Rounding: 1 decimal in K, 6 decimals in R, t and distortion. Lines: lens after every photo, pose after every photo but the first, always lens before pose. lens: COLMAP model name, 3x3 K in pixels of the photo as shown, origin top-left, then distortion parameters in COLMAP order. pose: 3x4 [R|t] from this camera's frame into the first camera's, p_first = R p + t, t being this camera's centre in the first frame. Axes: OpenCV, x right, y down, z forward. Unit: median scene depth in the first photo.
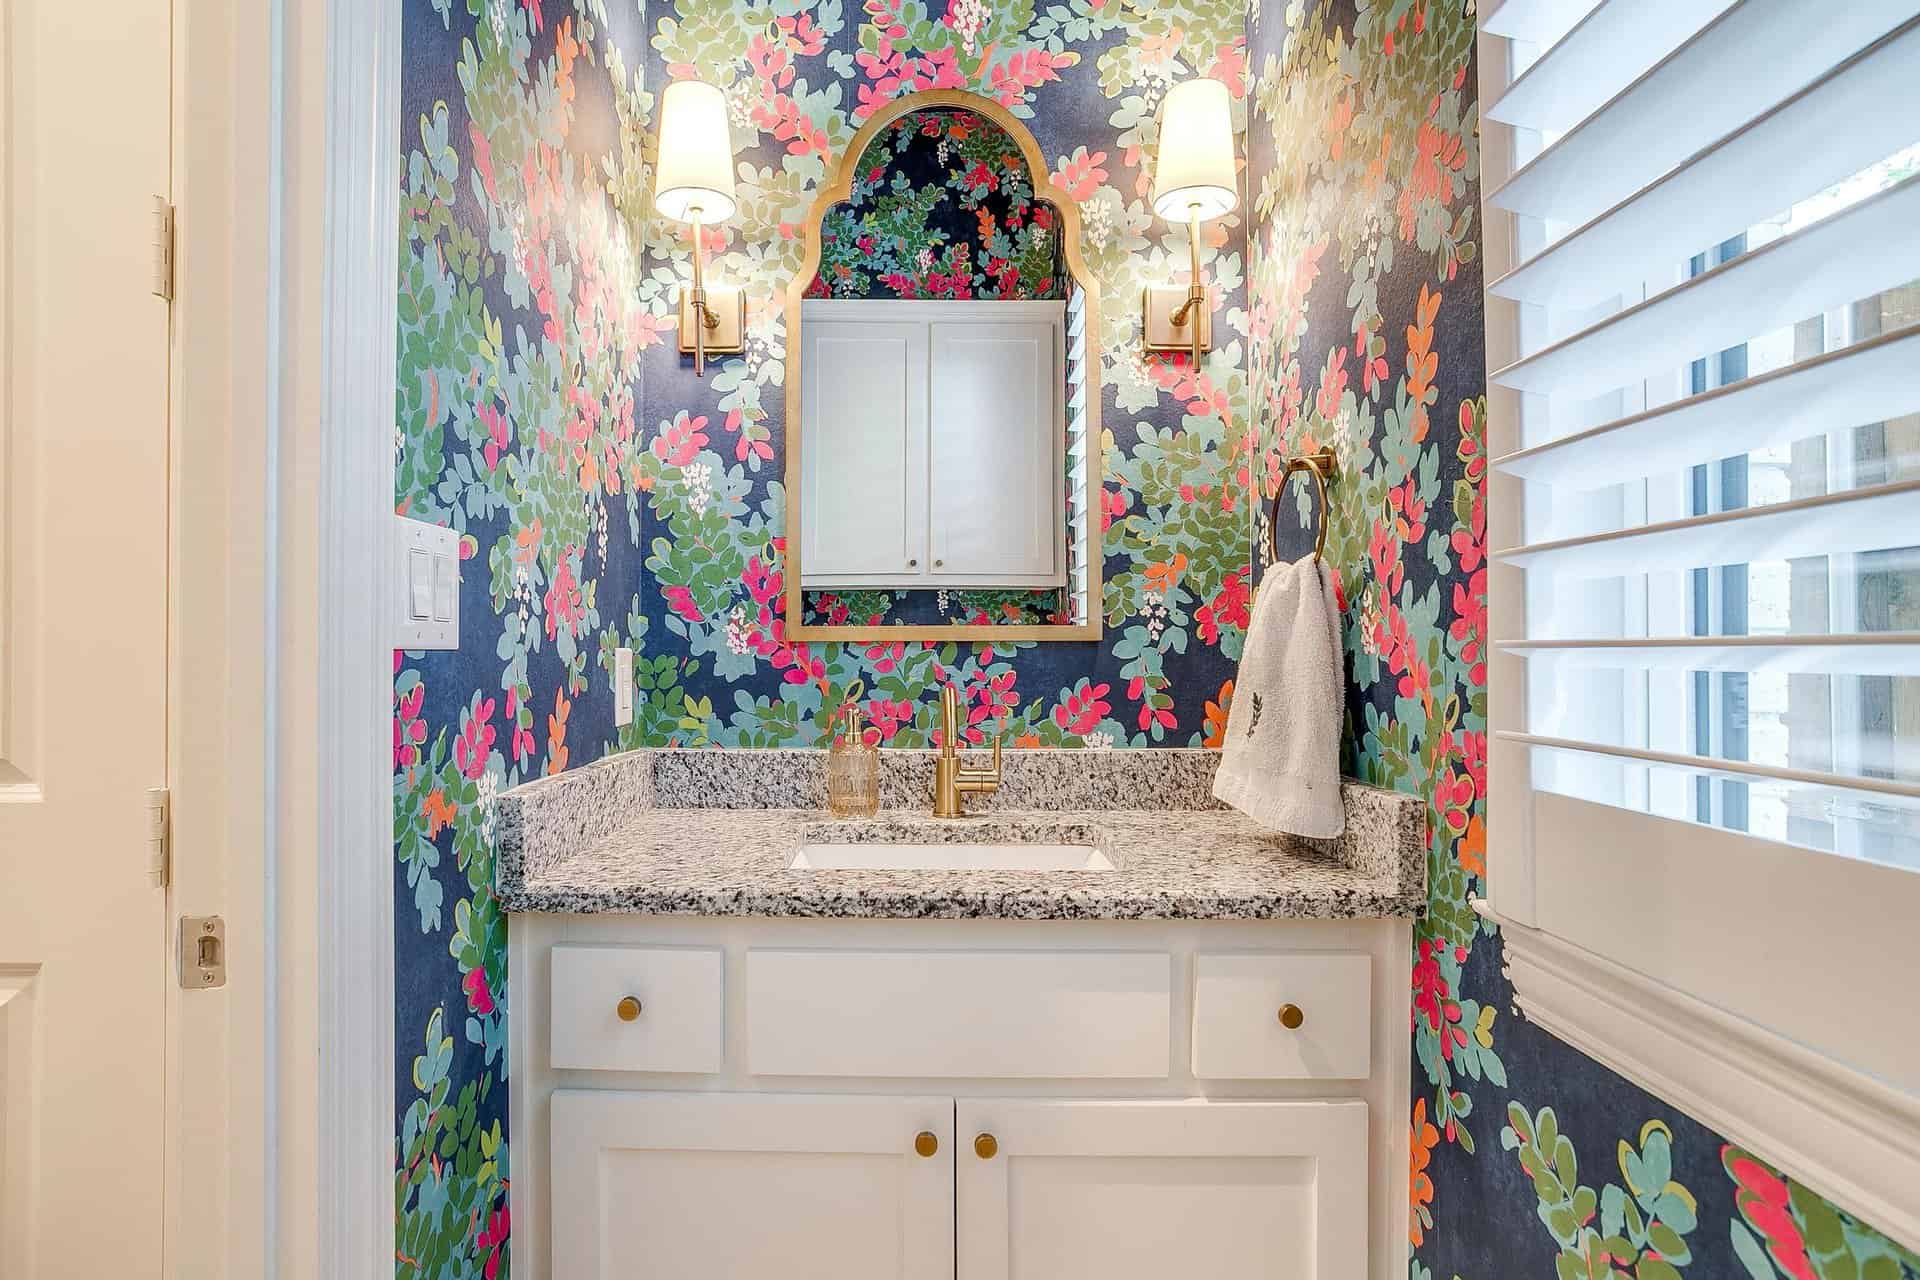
lens RADIAL K [[976.2, 0, 881.2], [0, 976.2, 655.1], [0, 0, 1]] dist [-0.050109, 0.028604]
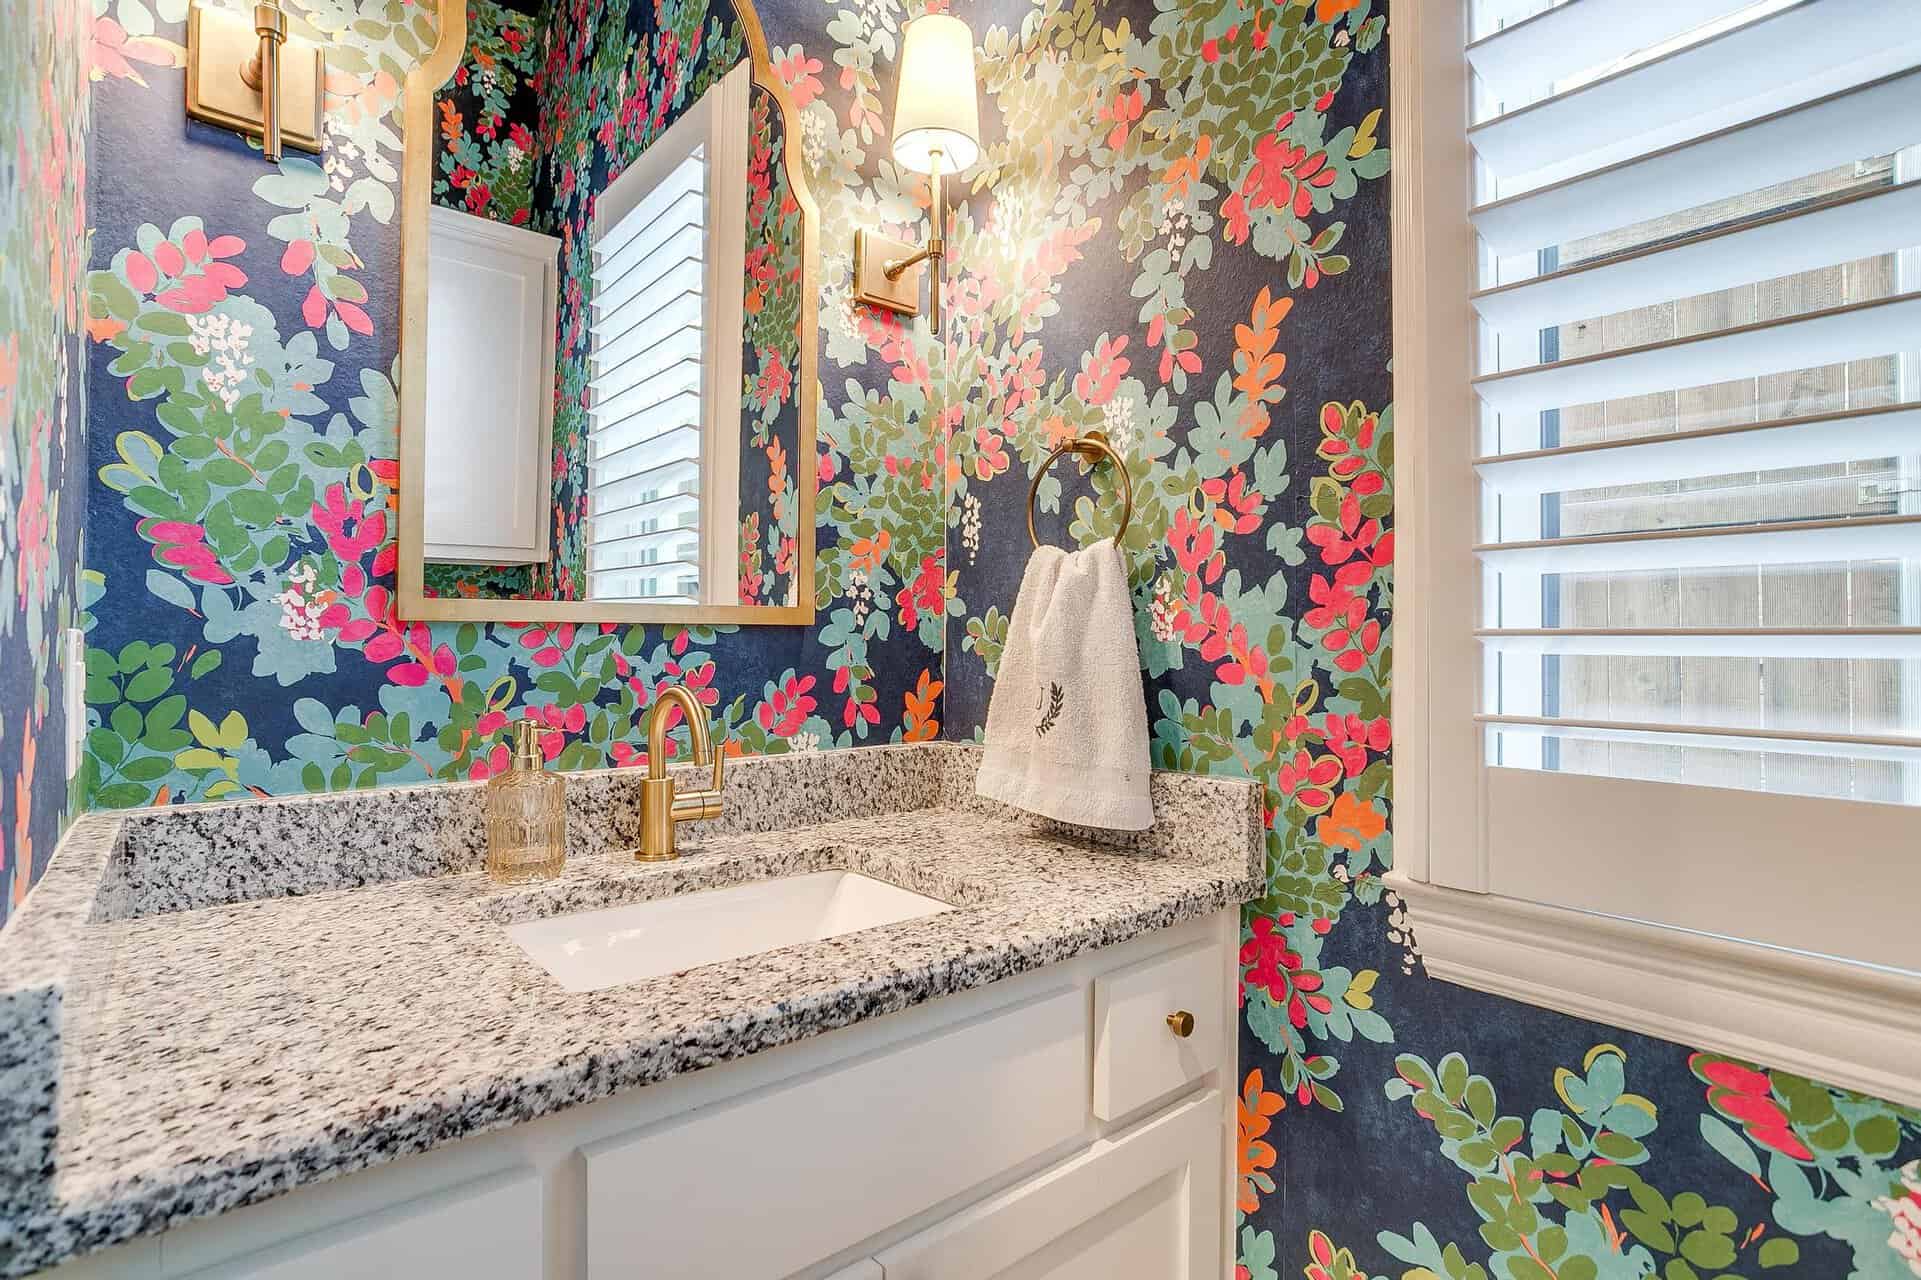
lens RADIAL K [[948.1, 0, 956.1], [0, 948.1, 632.4], [0, 0, 1]] dist [-0.051031, 0.028788]
pose [[0.749790, 0.006705, 0.661642, -0.246794], [-0.000518, 0.999954, -0.009547, -0.000535], [-0.661676, 0.006815, 0.749759, 0.316575]]
